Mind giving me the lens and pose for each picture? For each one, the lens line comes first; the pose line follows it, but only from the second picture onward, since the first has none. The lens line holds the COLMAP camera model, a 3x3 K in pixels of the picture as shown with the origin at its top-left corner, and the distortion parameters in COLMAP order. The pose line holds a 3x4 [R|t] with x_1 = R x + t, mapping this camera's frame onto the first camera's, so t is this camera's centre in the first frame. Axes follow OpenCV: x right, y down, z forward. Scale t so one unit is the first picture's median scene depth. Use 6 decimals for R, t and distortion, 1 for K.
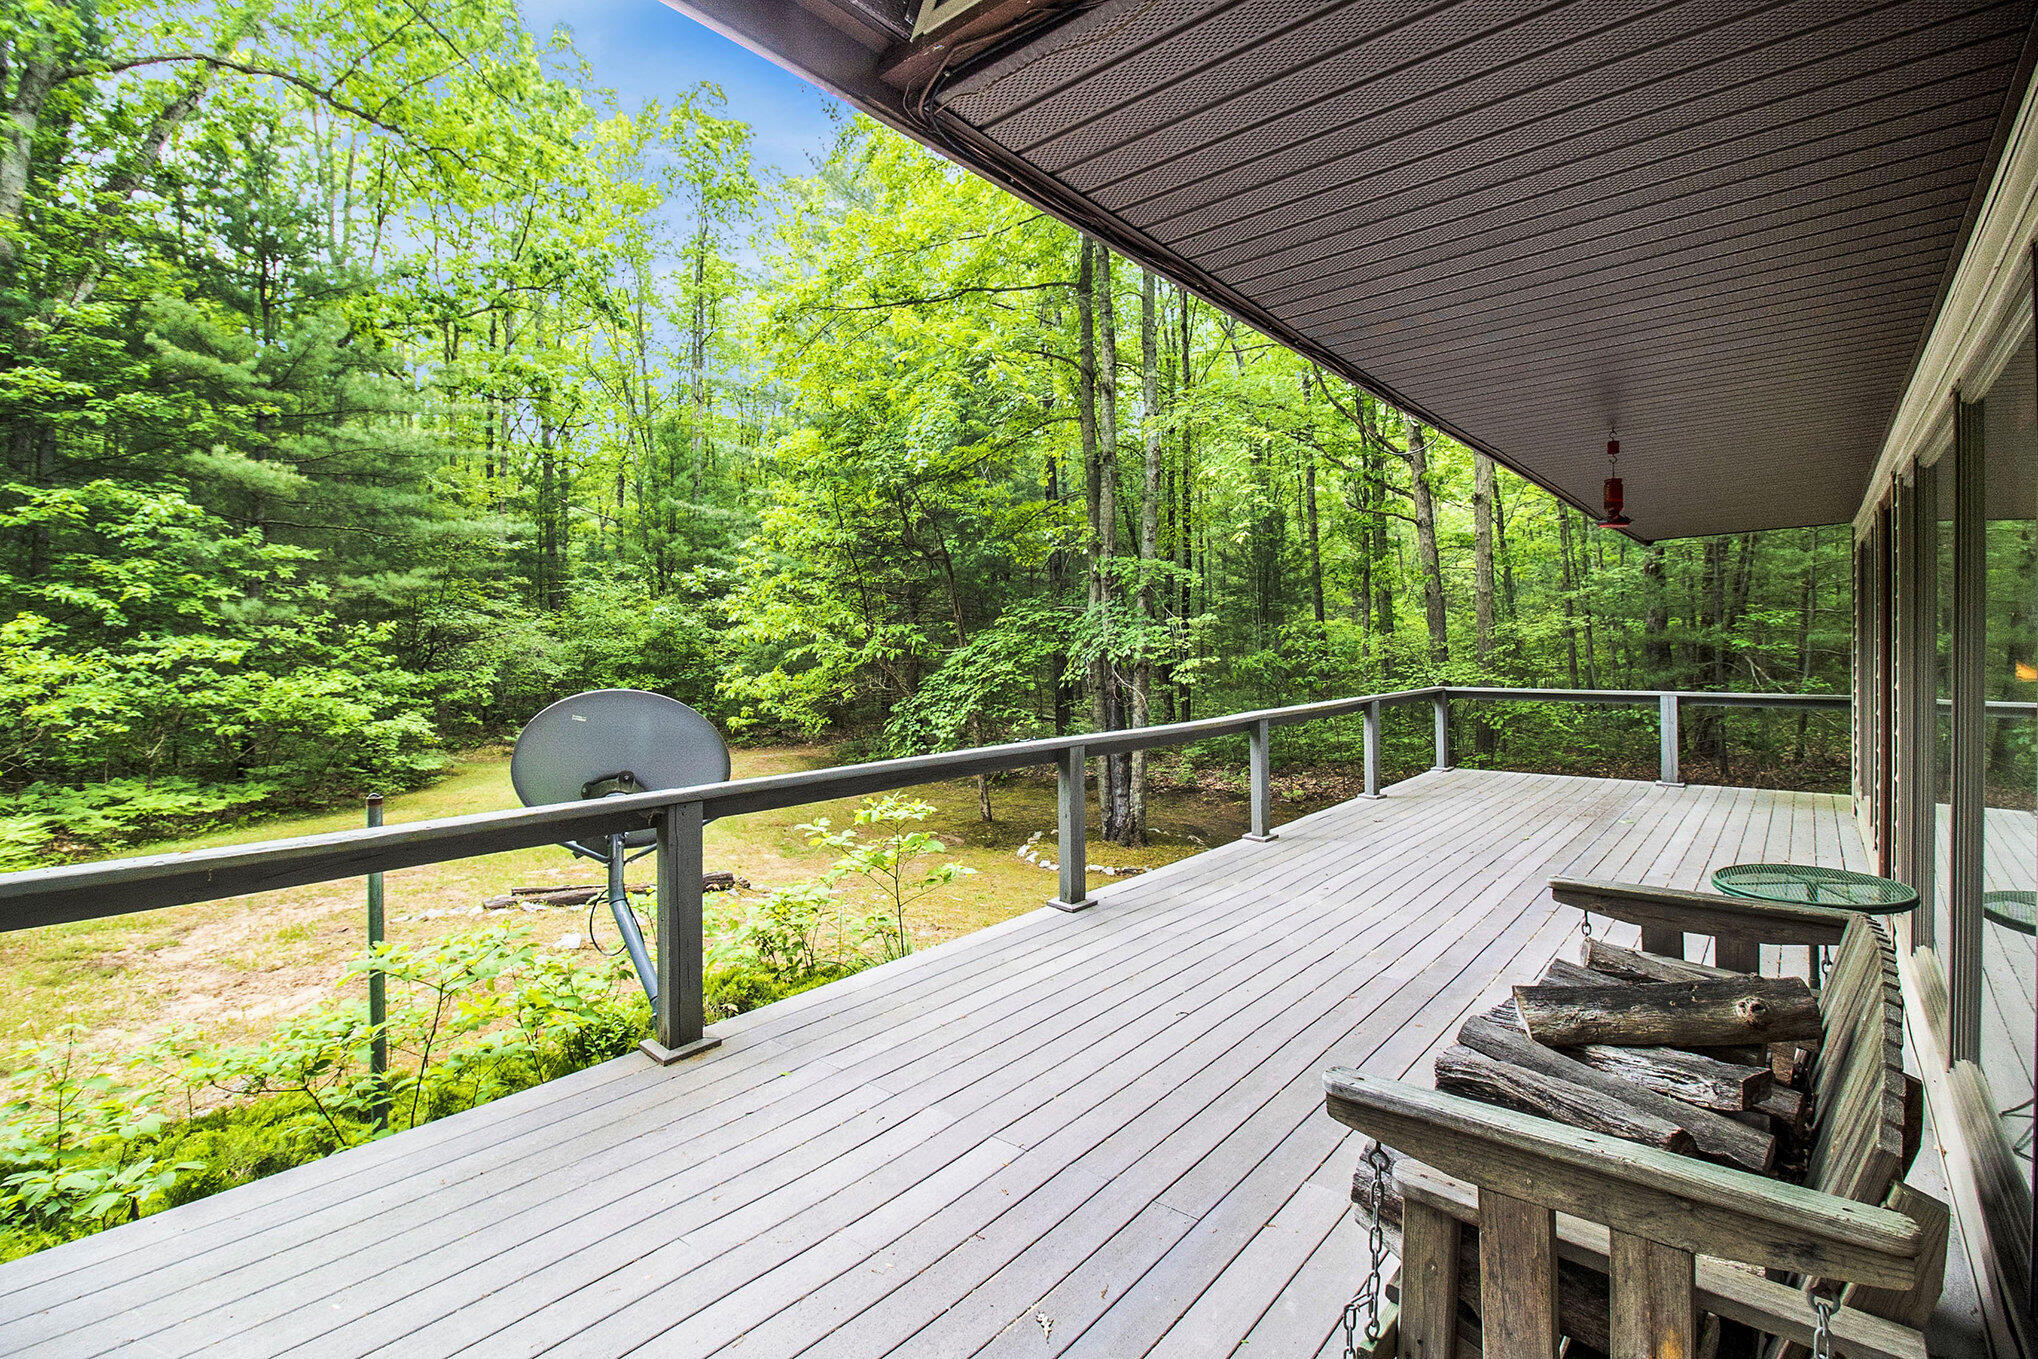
lens RADIAL K [[919.9, 0, 1018.2], [0, 919.9, 657.5], [0, 0, 1]] dist [0.031790, -0.028063]
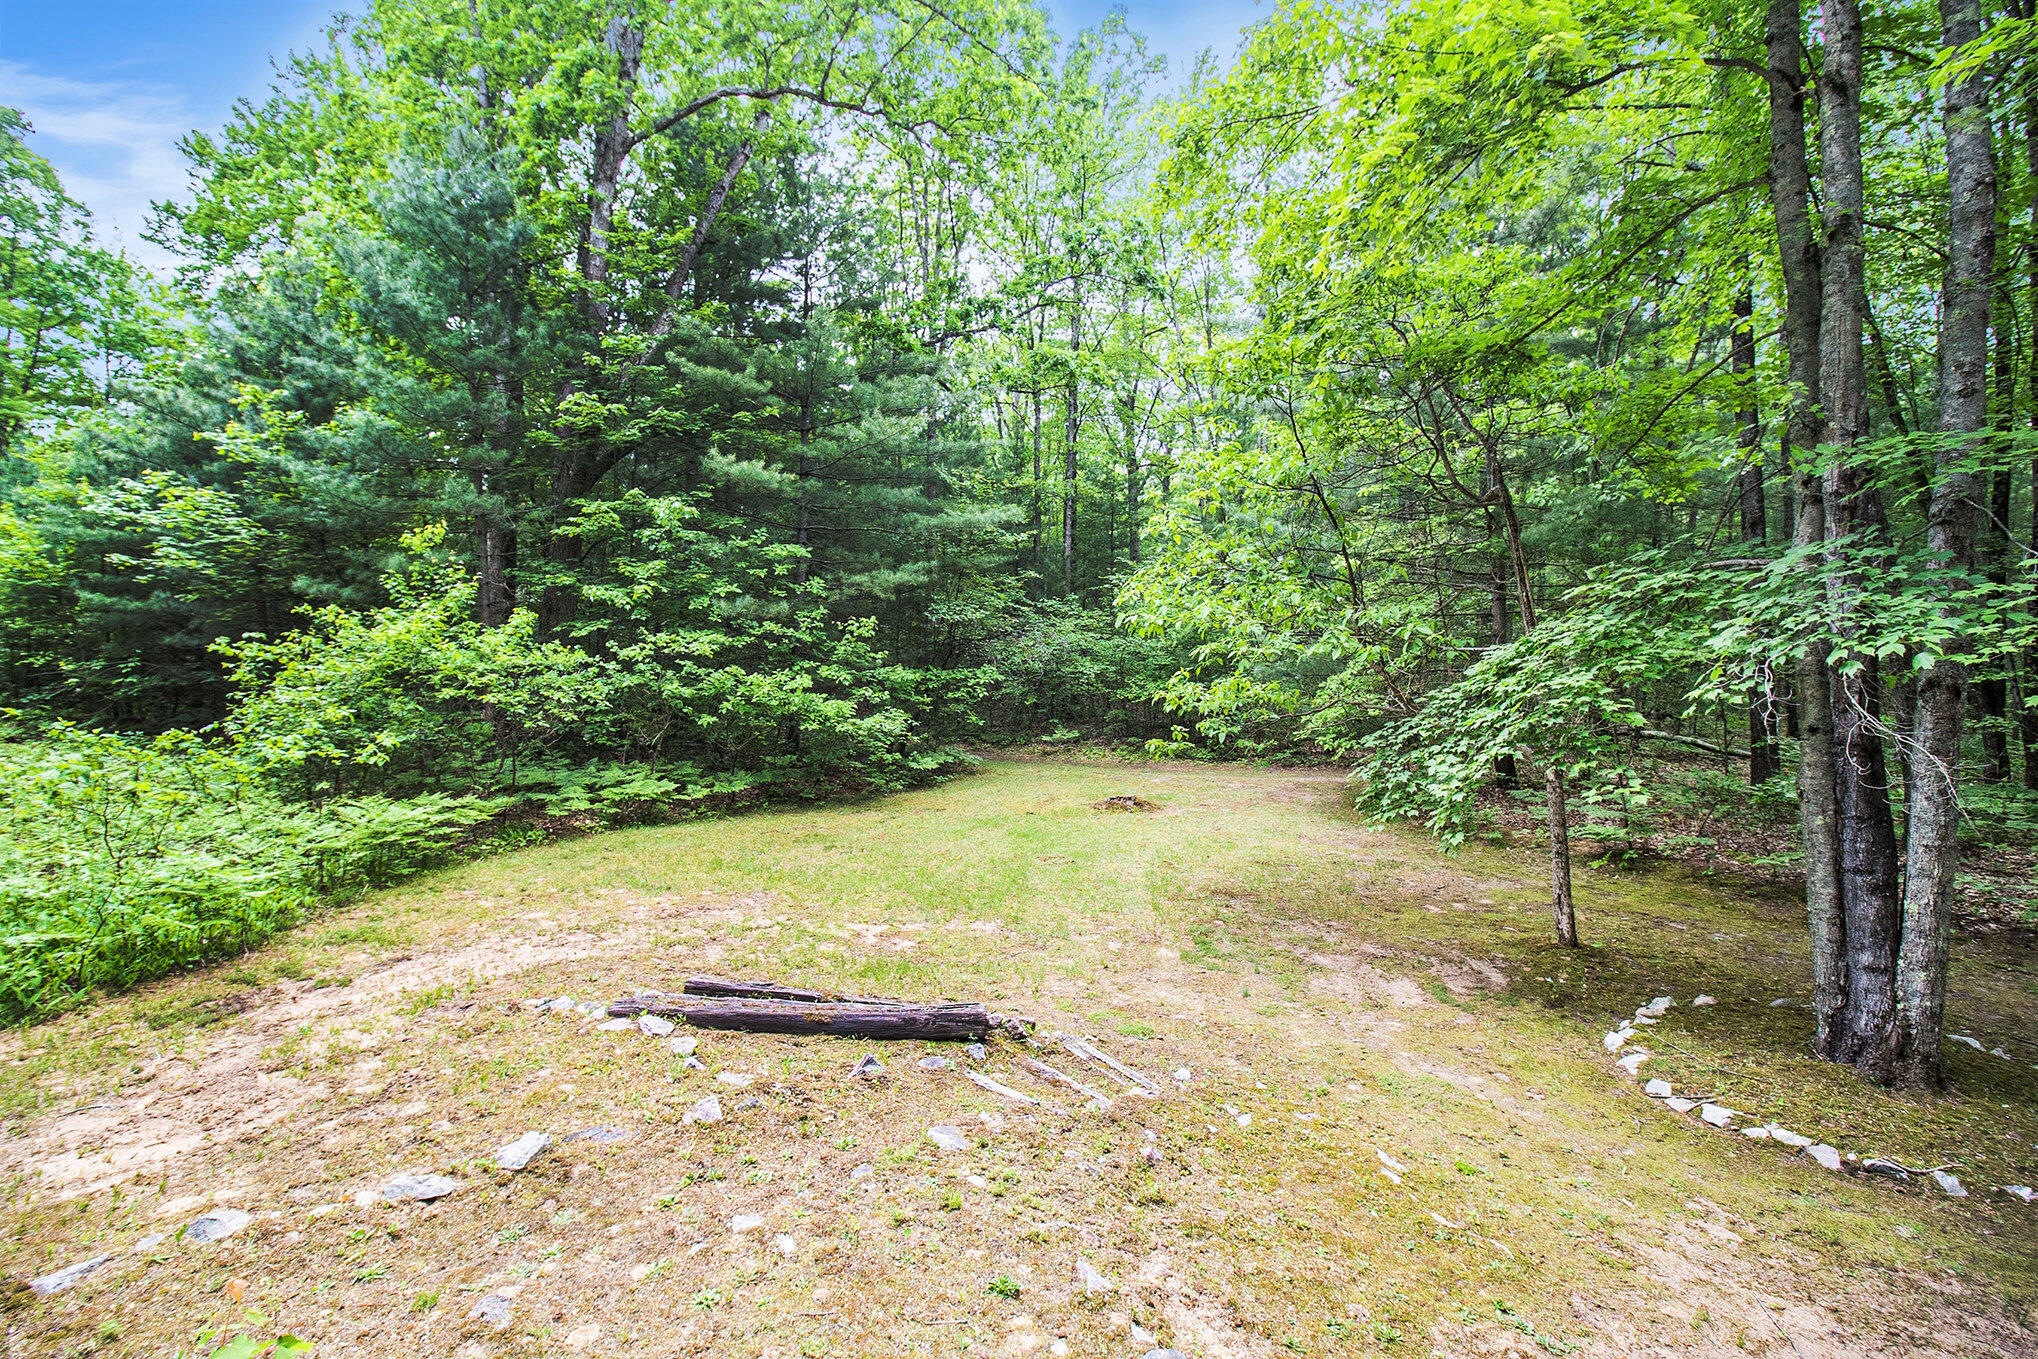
lens RADIAL K [[919.9, 0, 1018.2], [0, 919.9, 657.5], [0, 0, 1]] dist [0.031790, -0.028063]
pose [[0.798667, 0.011302, -0.601668, 0.047960], [-0.014047, 0.999901, 0.000137, 0.002611], [0.601610, 0.008342, 0.798747, 0.381282]]
